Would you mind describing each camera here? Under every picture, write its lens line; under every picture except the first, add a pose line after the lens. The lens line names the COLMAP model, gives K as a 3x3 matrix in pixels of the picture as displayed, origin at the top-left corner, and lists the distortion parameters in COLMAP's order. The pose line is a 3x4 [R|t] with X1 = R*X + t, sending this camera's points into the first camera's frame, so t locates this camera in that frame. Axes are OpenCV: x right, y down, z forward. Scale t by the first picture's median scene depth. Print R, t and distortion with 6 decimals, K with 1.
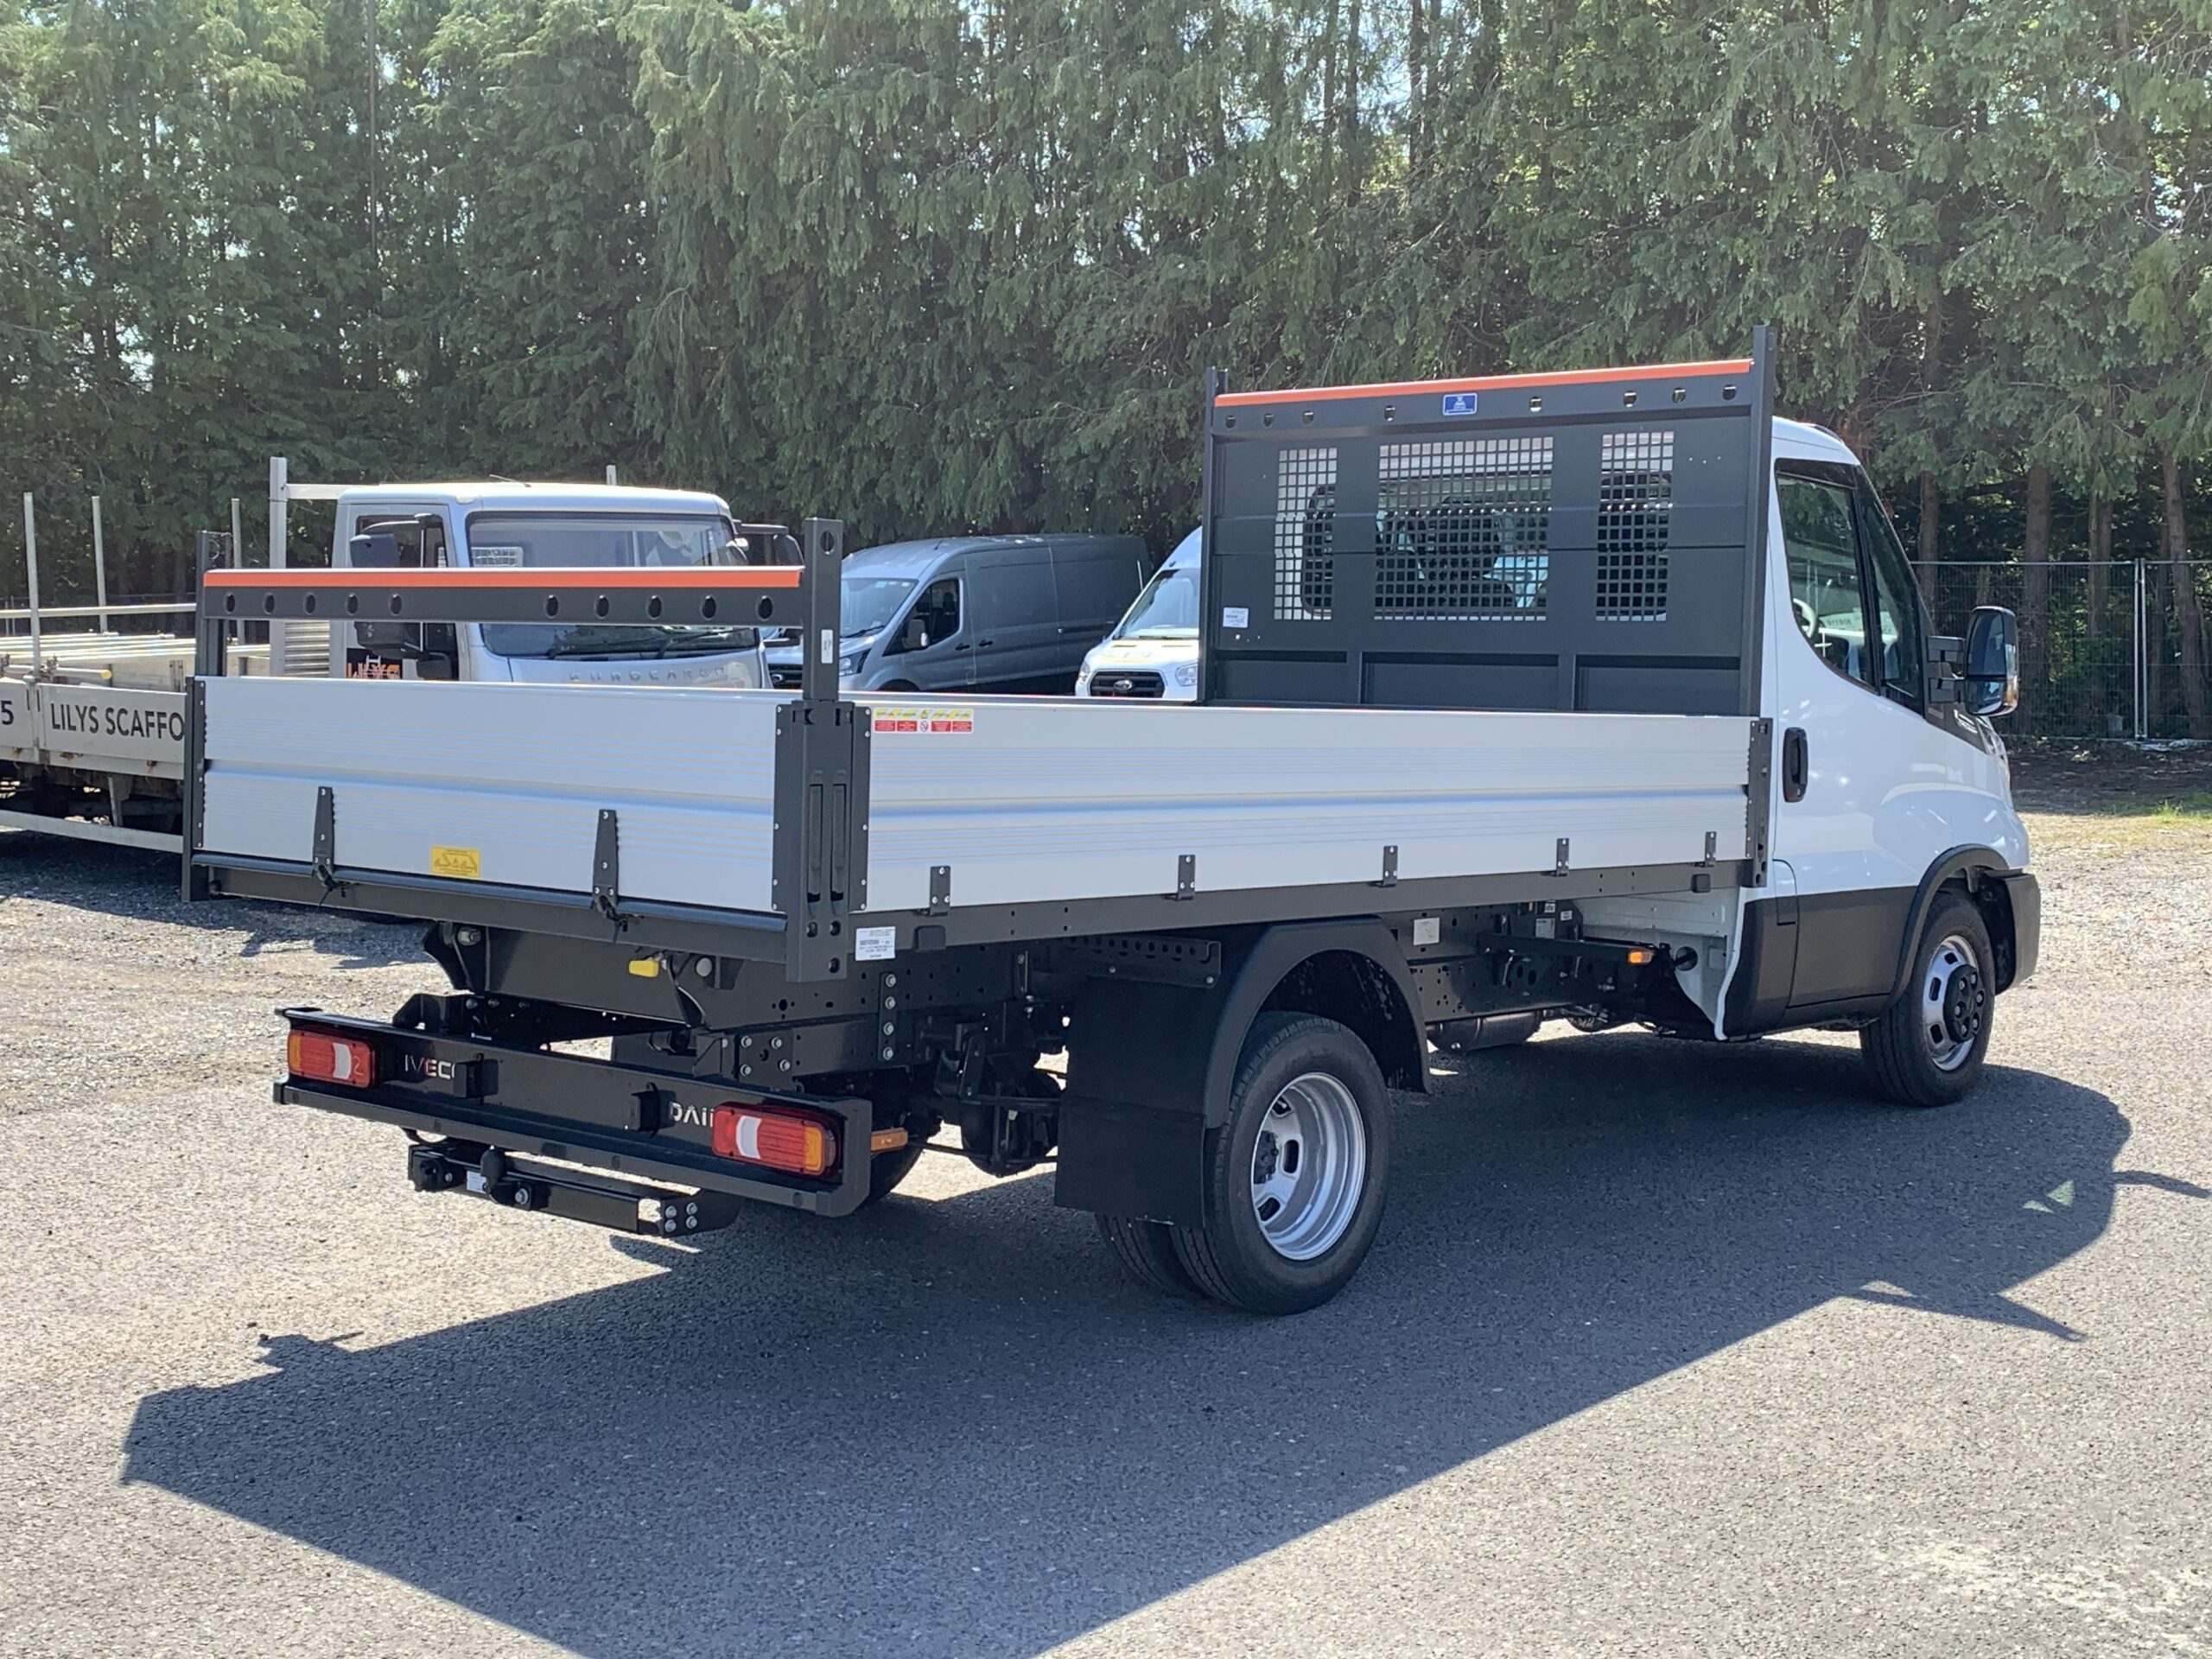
lens RADIAL K [[2845.3, 0, 1094.3], [0, 2845.3, 813.2], [0, 0, 1]] dist [-0.029718, 0.000000]
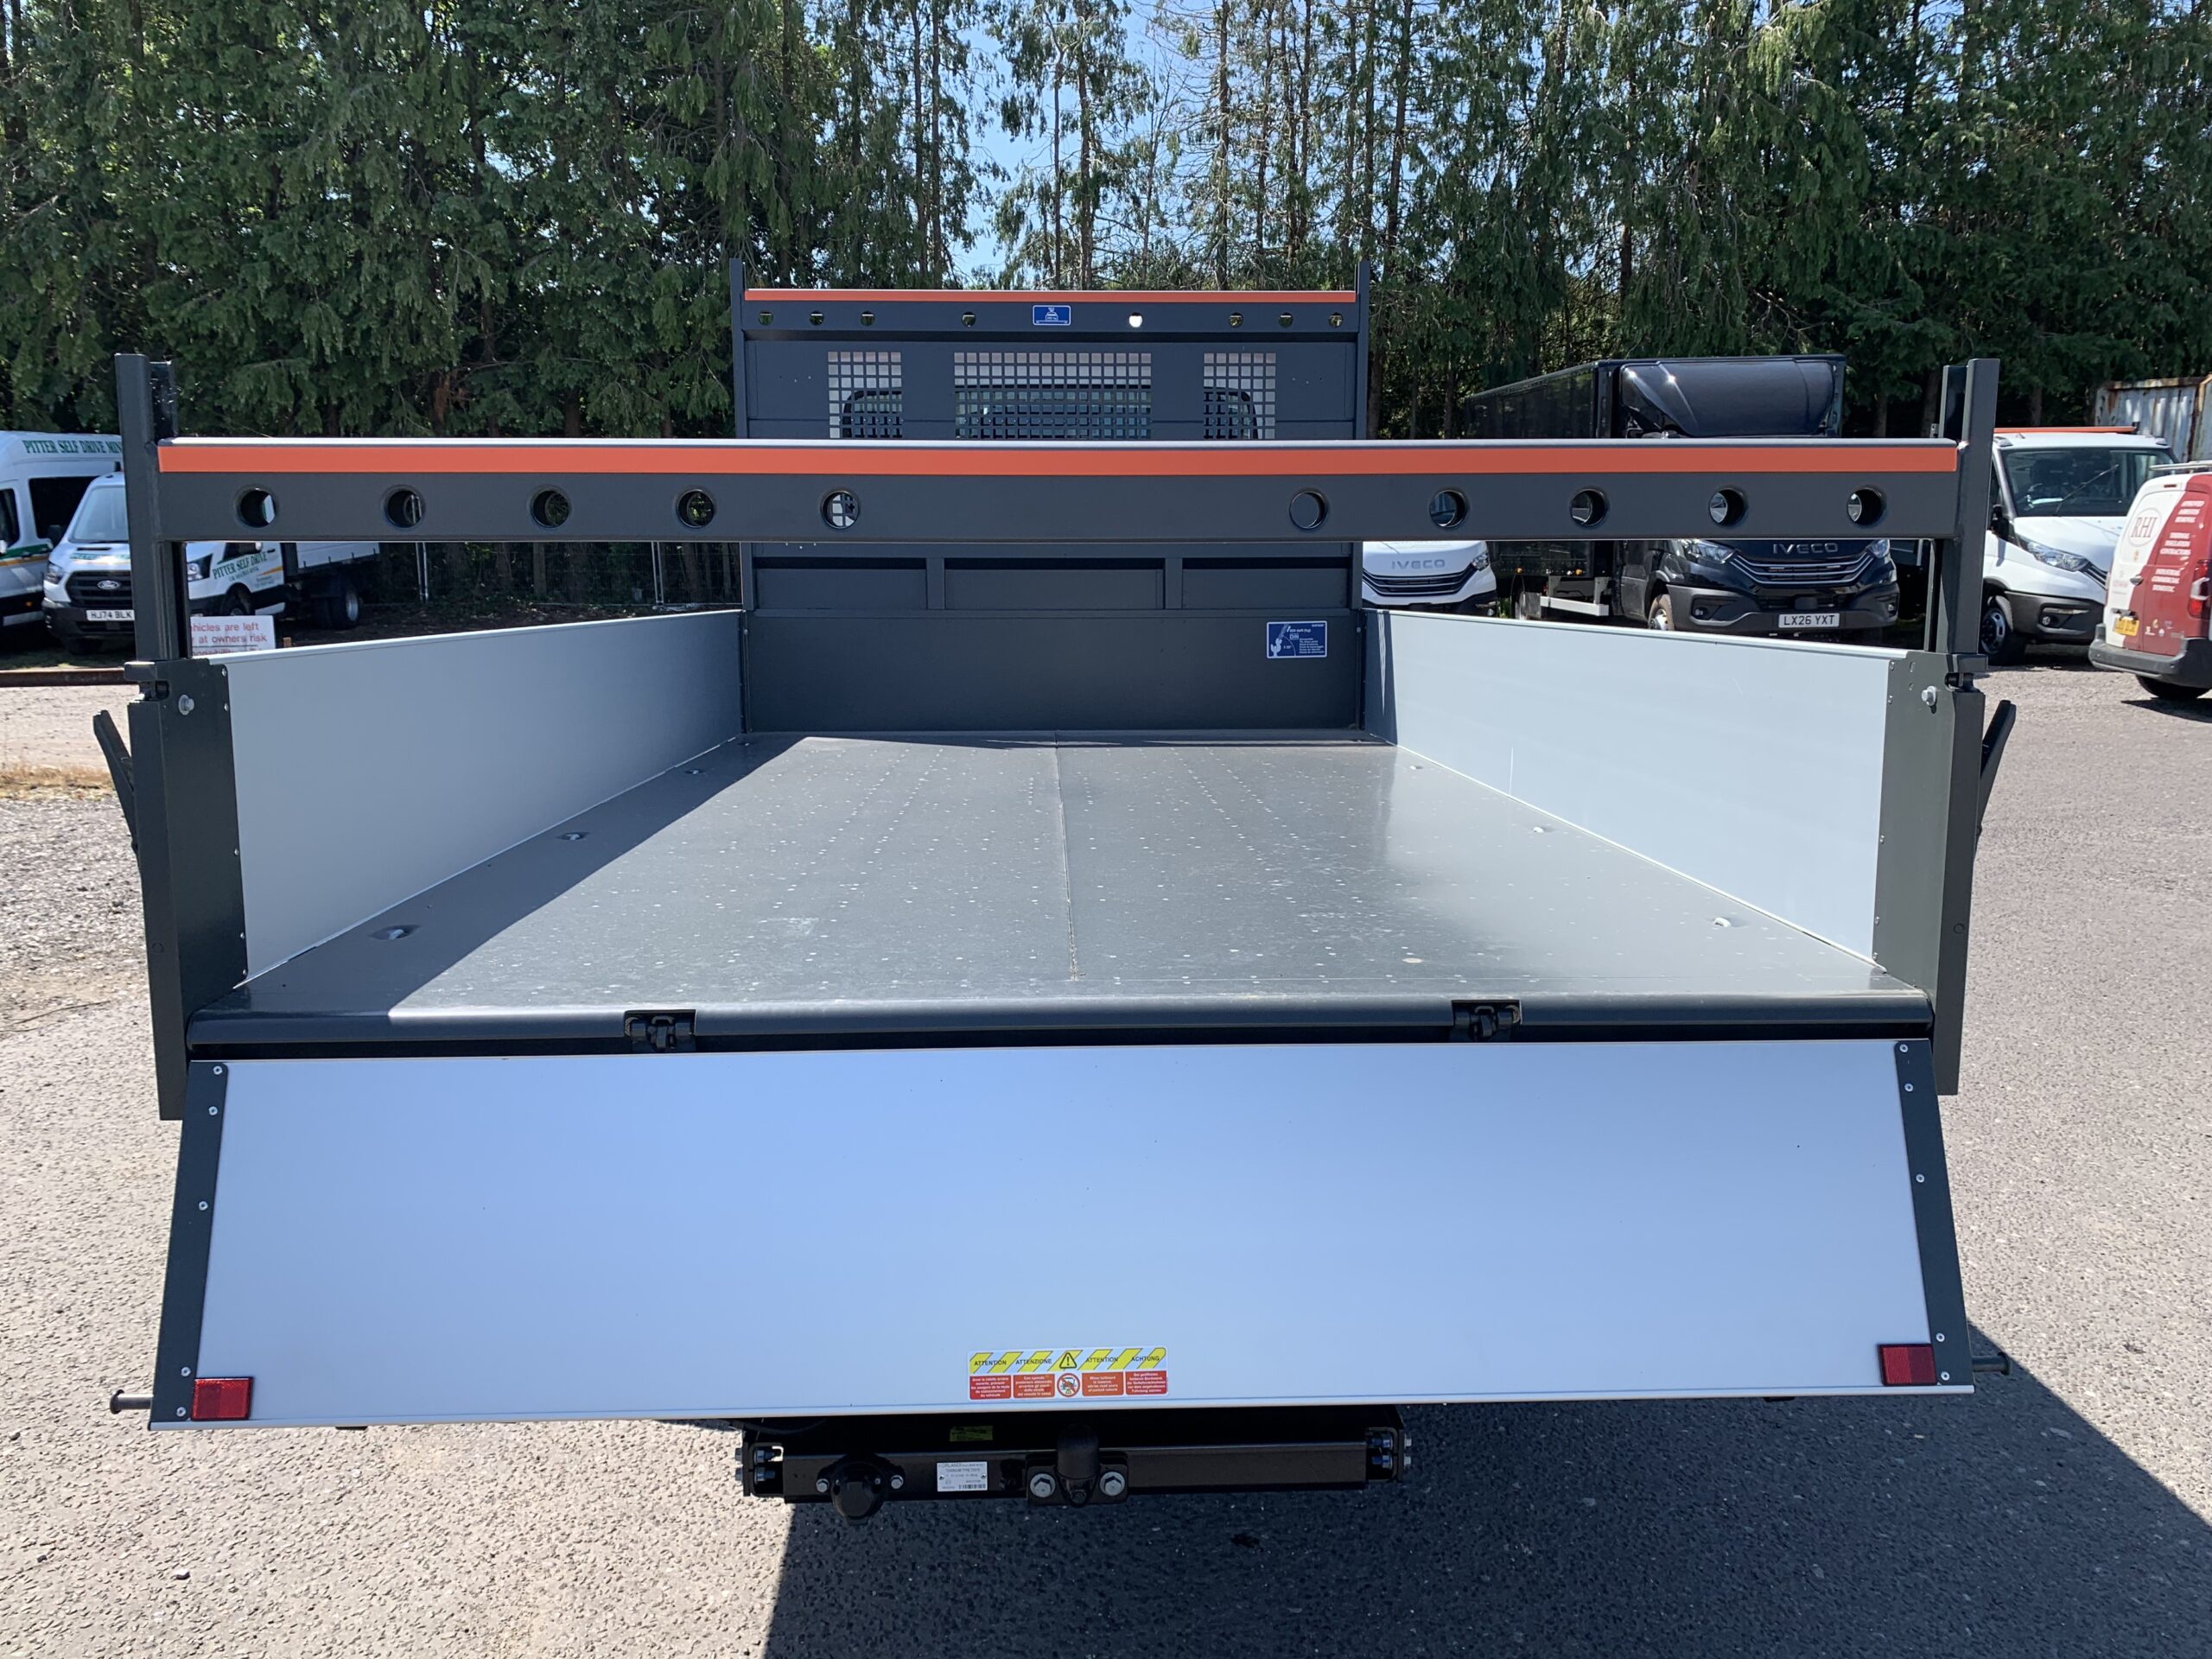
lens RADIAL K [[1674.1, 0, 1106.0], [0, 1674.1, 823.3], [0, 0, 1]] dist [0.036635, -0.030665]
pose [[0.720620, -0.123949, 0.682161, -0.102087], [0.049521, 0.990579, 0.127676, -0.012402], [-0.691559, -0.058225, 0.719969, 0.179459]]
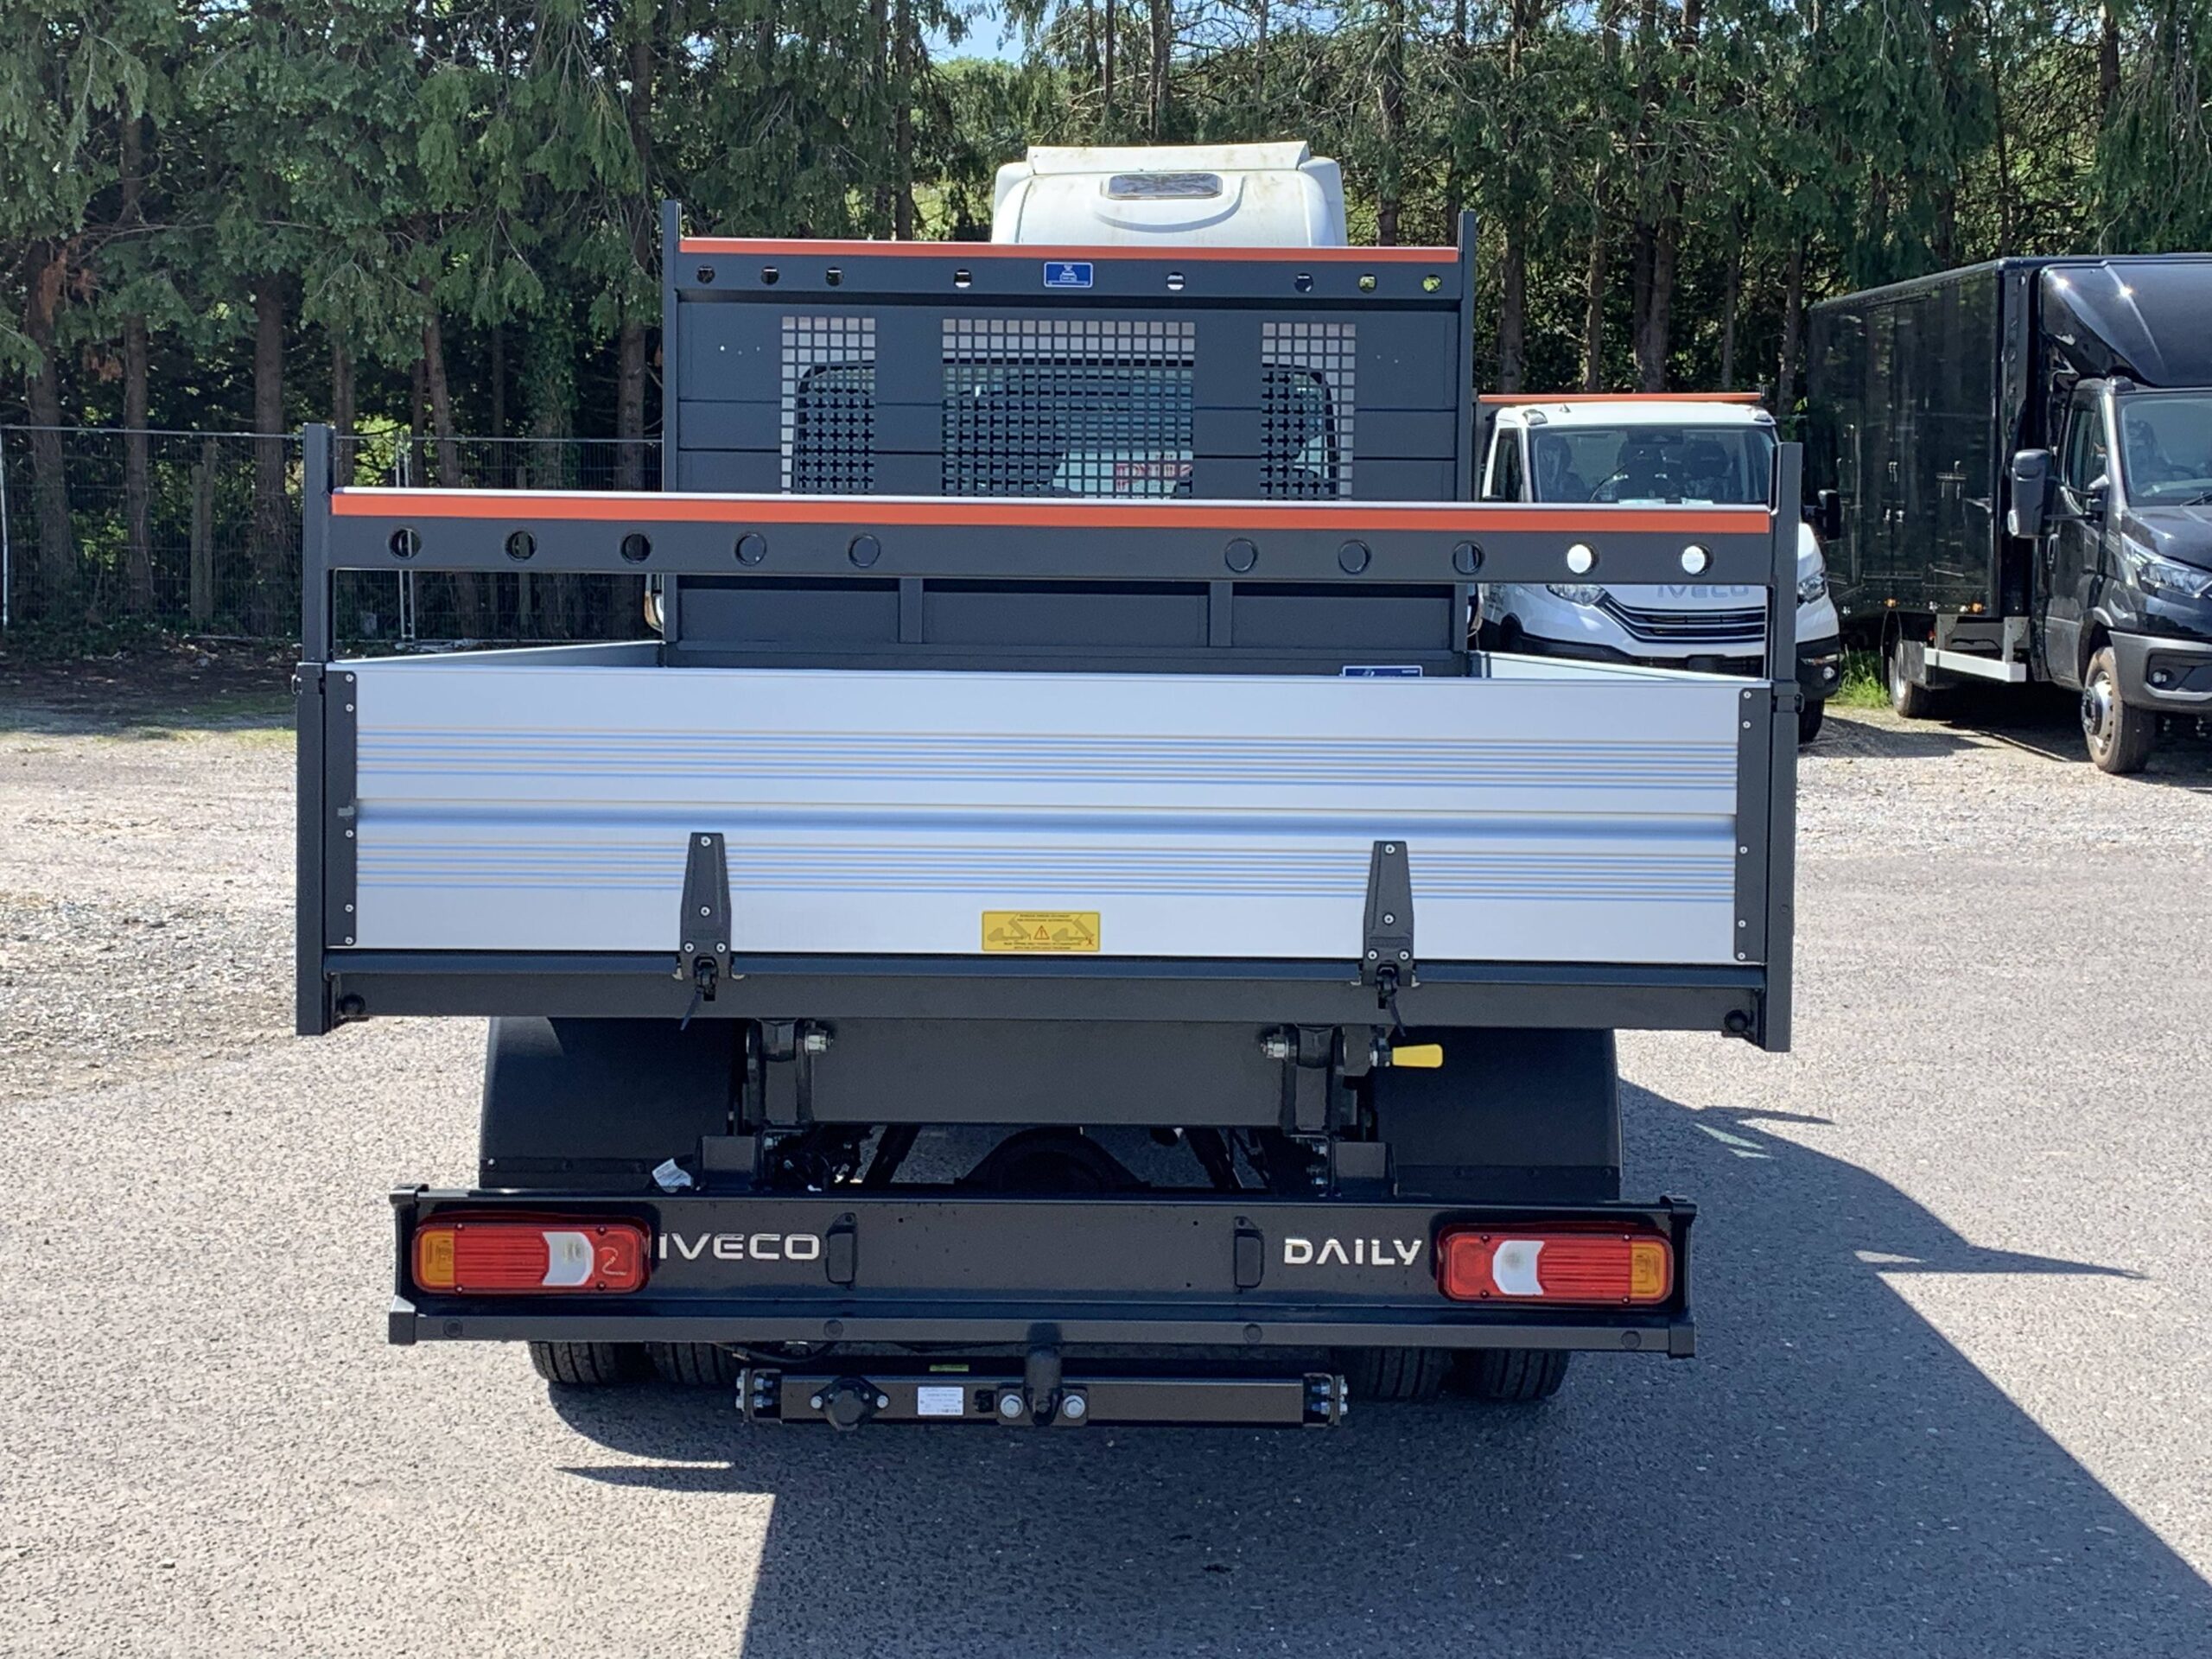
lens RADIAL K [[3259.4, 0, 1109.5], [0, 3259.4, 820.8], [0, 0, 1]] dist [0.098504, 0.000000]
pose [[0.740928, -0.057262, 0.669139, -0.170276], [0.034350, 0.998285, 0.047394, -0.010399], [-0.670706, -0.012131, 0.741624, 0.098095]]
